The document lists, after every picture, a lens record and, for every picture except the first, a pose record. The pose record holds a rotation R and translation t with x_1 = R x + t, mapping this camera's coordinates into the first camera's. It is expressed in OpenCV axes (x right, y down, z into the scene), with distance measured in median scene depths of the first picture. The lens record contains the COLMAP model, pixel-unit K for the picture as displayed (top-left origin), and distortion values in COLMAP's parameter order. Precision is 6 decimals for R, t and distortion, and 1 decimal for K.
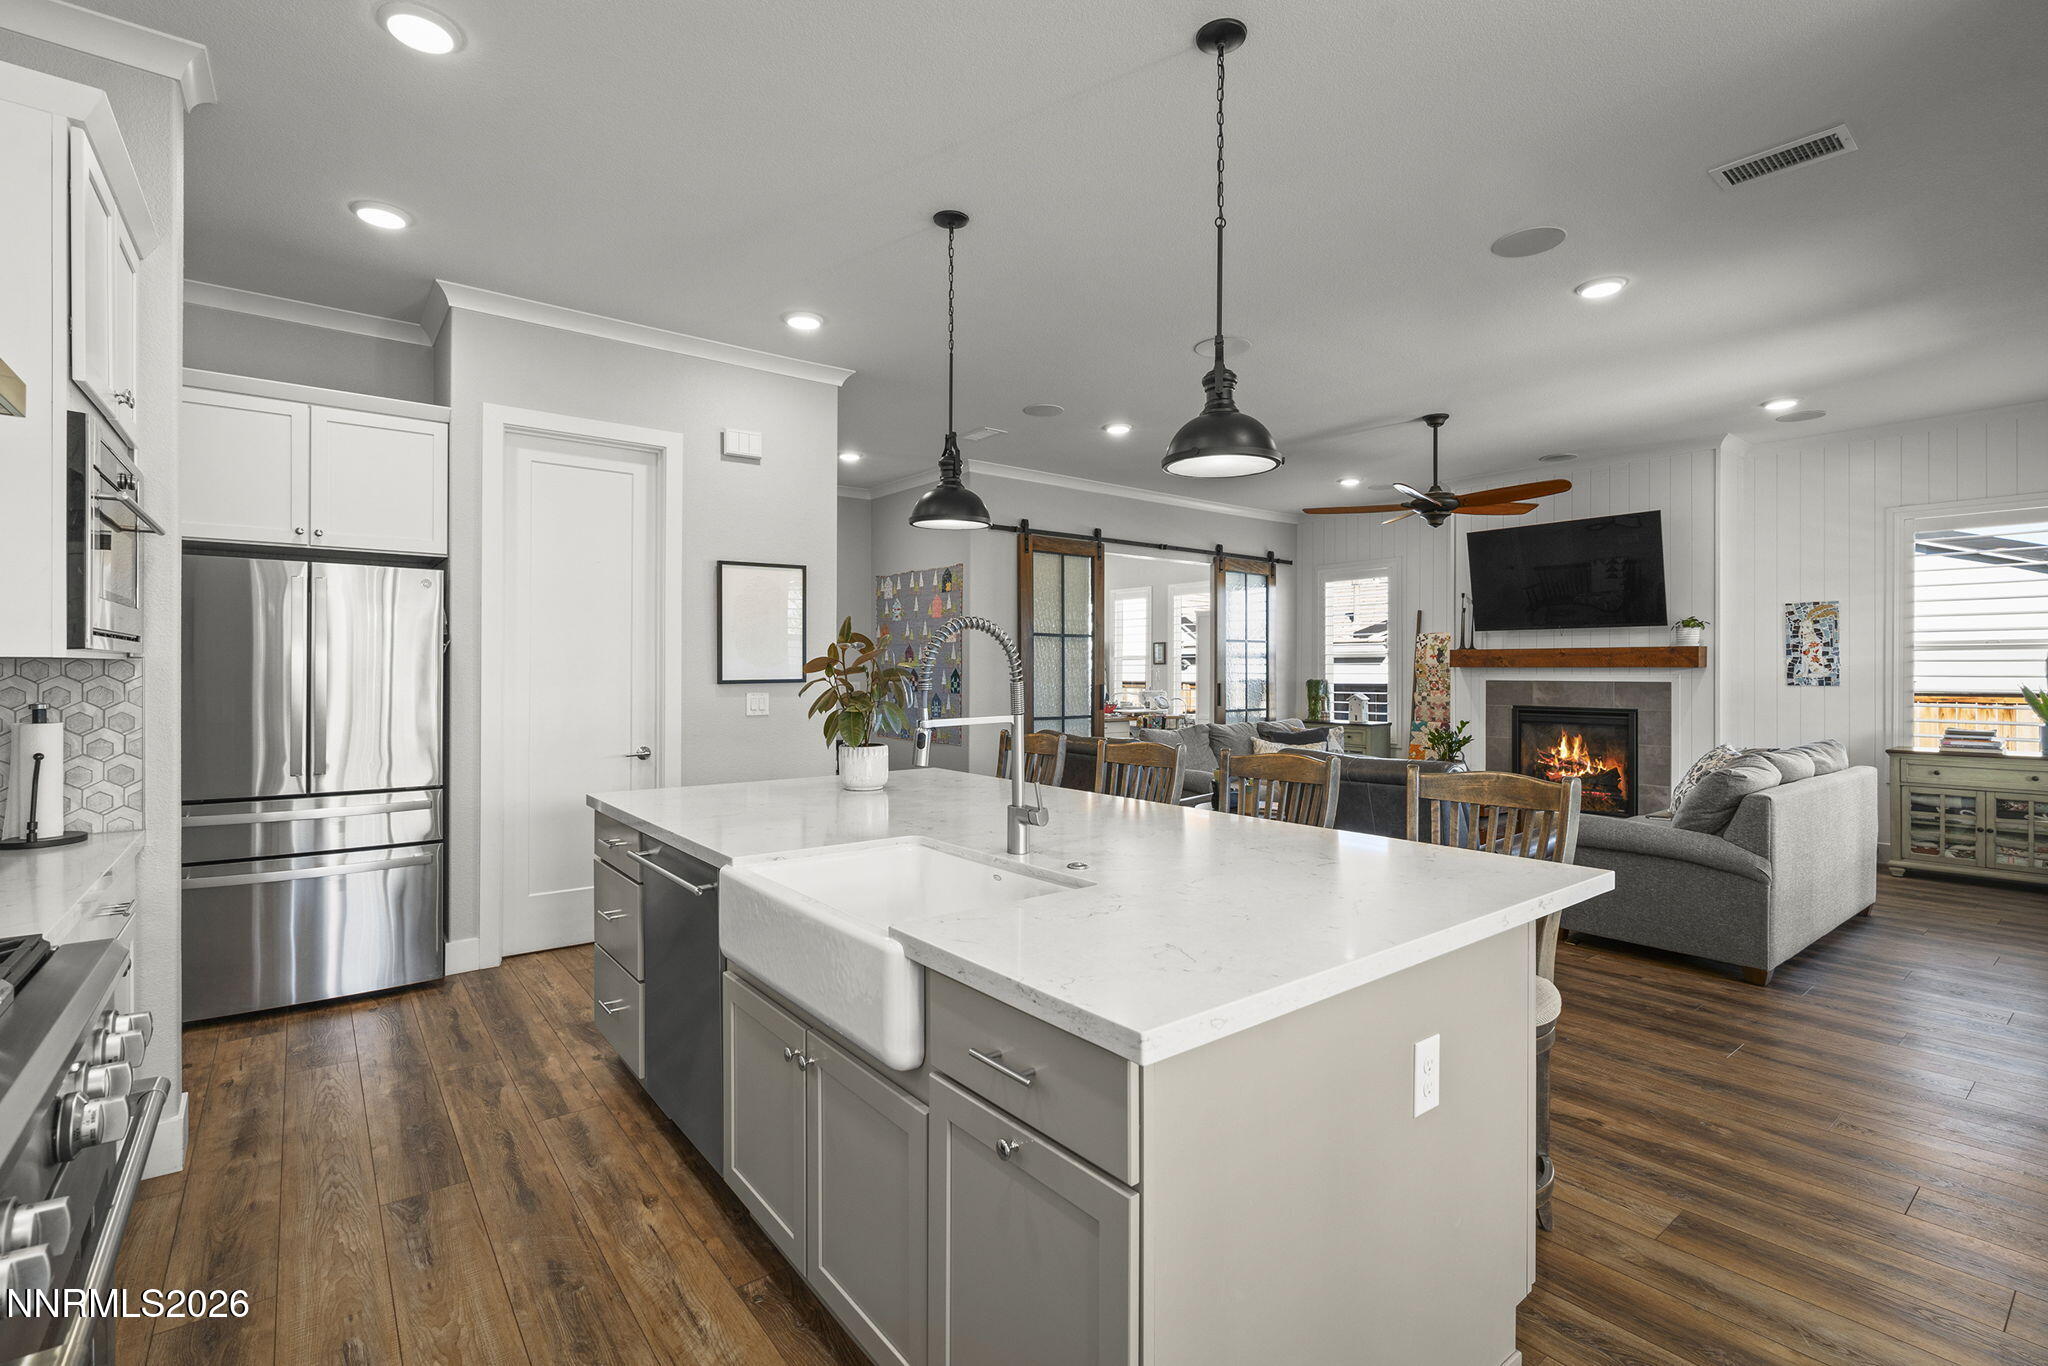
lens RADIAL K [[931.0, 0, 1021.6], [0, 931.0, 668.8], [0, 0, 1]] dist [-0.011299, 0.004566]
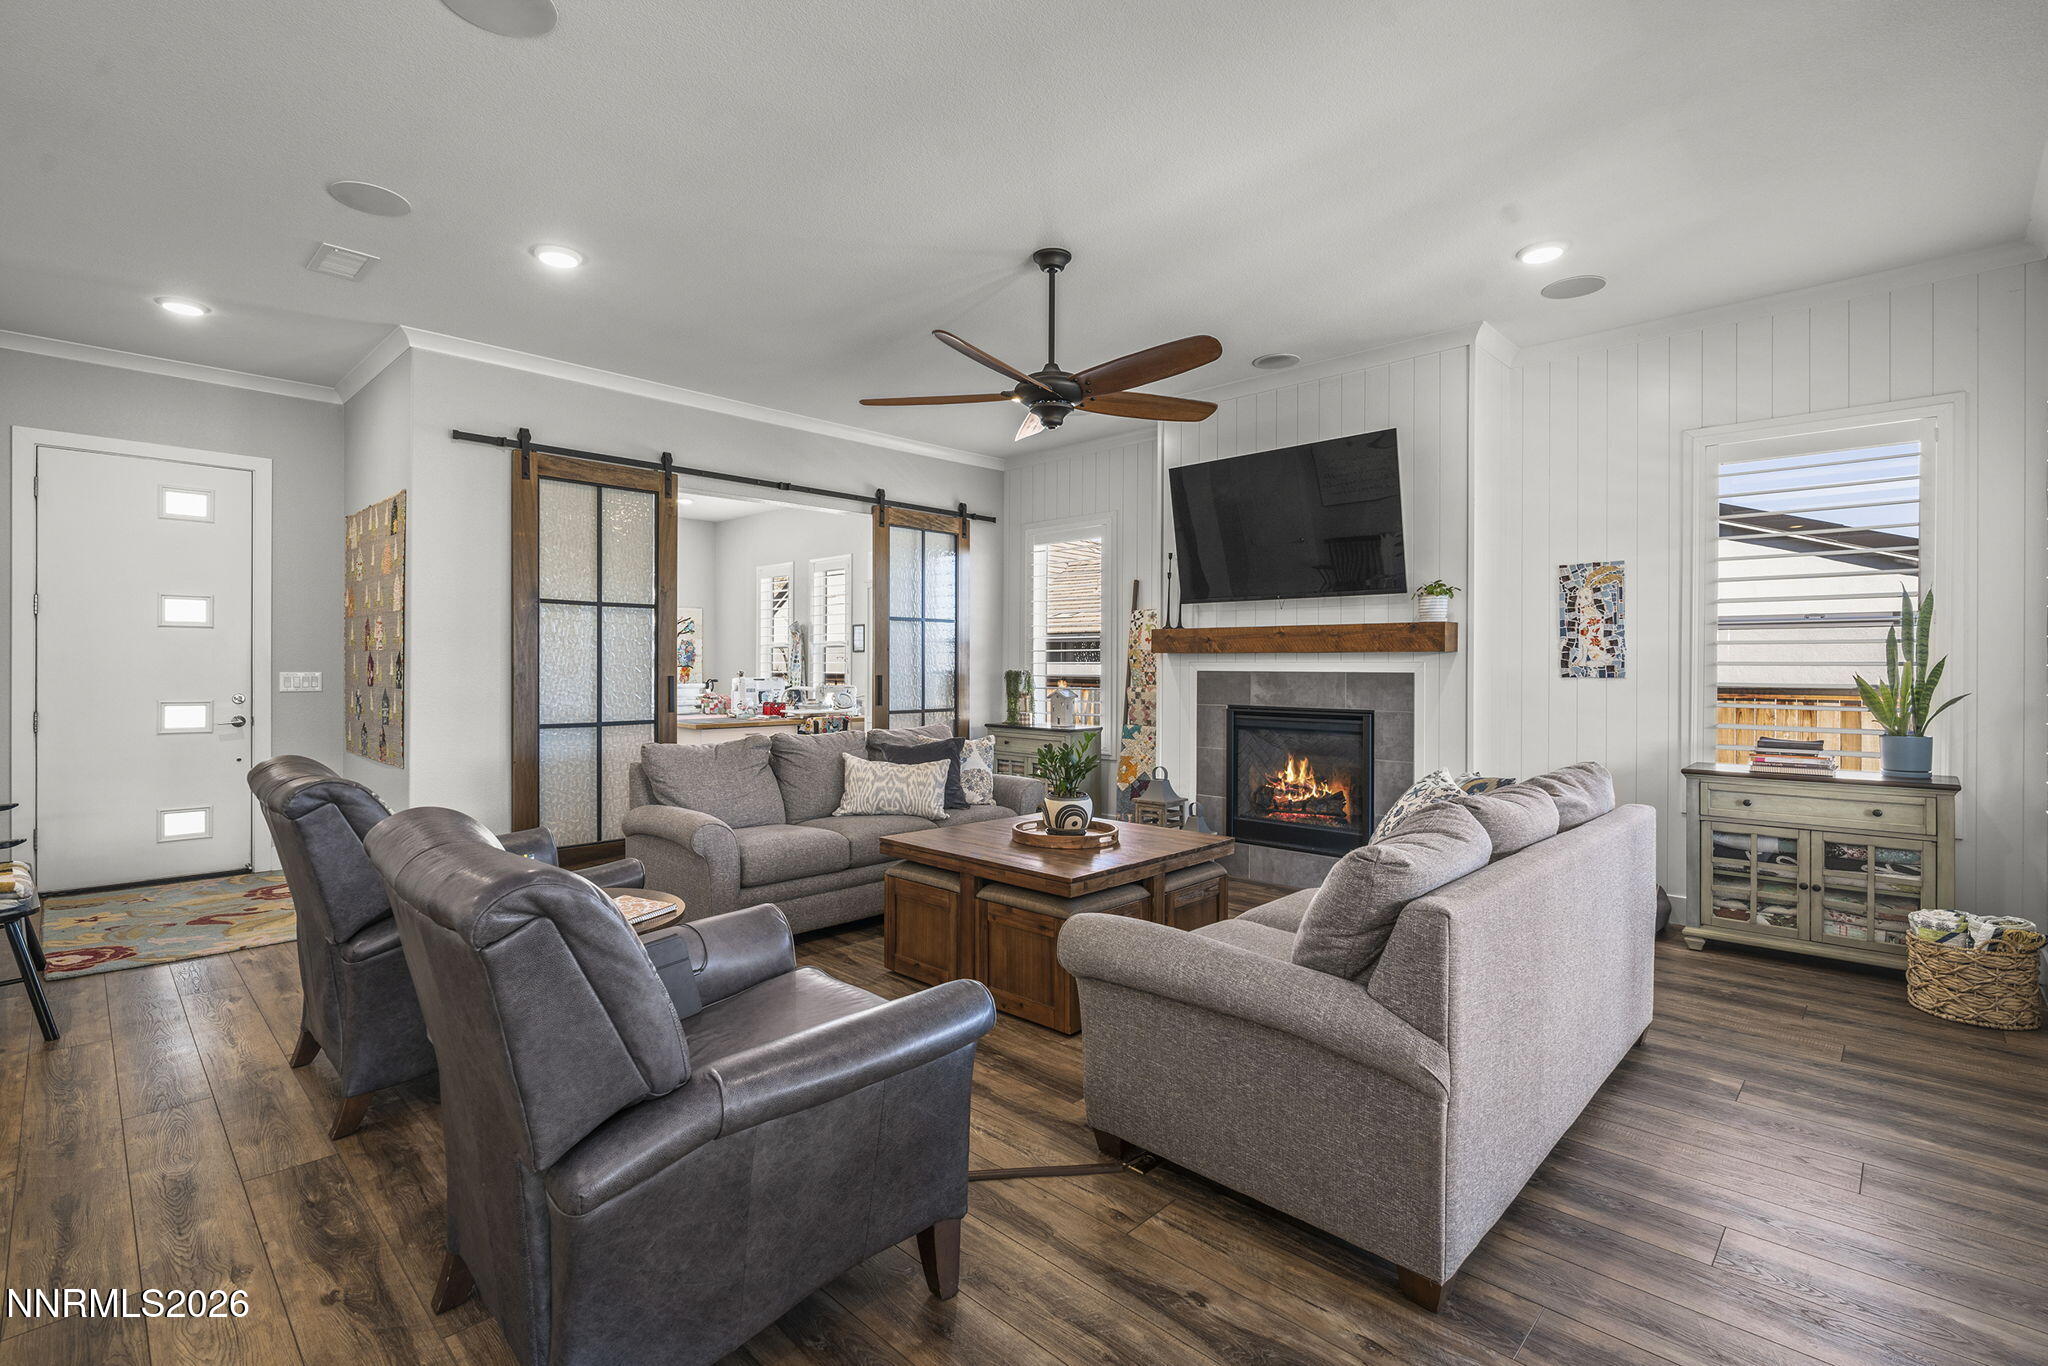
lens RADIAL K [[931.0, 0, 1026.8], [0, 931.0, 669.6], [0, 0, 1]] dist [-0.011299, 0.004566]
pose [[0.991321, 0.002241, 0.131441, 0.313034], [-0.002816, 0.999987, 0.004193, 0.009871], [-0.131430, -0.004527, 0.991315, 0.330408]]
